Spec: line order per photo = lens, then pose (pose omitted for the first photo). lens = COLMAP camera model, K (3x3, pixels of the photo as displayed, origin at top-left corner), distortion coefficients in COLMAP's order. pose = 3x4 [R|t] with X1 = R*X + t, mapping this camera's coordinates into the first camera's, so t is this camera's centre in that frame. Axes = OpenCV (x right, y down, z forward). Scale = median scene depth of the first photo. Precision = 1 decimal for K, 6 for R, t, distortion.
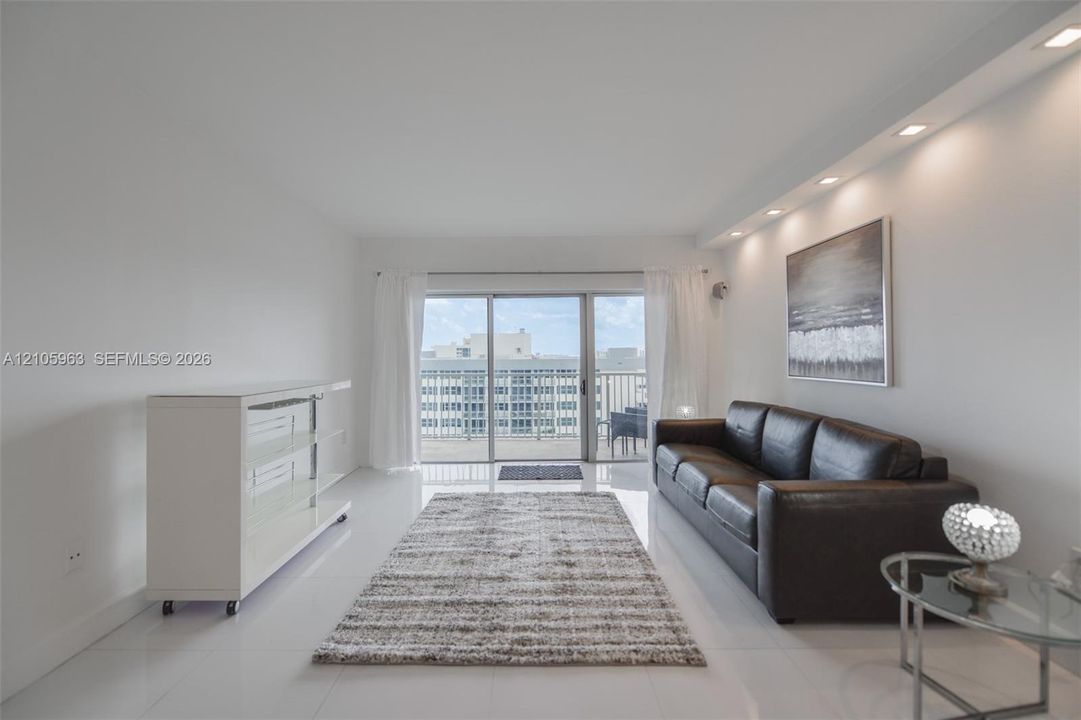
lens RADIAL K [[425.6, 0, 538.3], [0, 425.6, 355.2], [0, 0, 1]] dist [-0.002860, -0.001499]
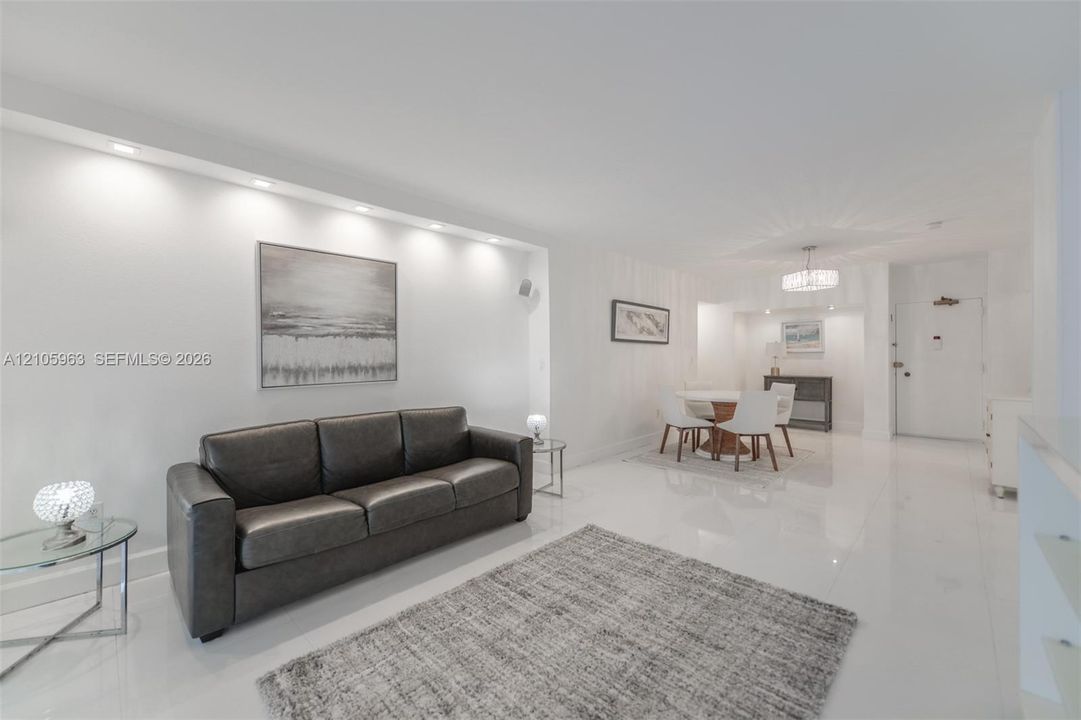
lens RADIAL K [[416.7, 0, 534.3], [0, 416.7, 354.2], [0, 0, 1]] dist [0.000271, -0.001392]
pose [[-0.698143, 0.004766, 0.715943, -0.463298], [0.007355, 0.999973, 0.000516, -0.016716], [-0.715921, 0.005626, -0.698159, 1.510374]]
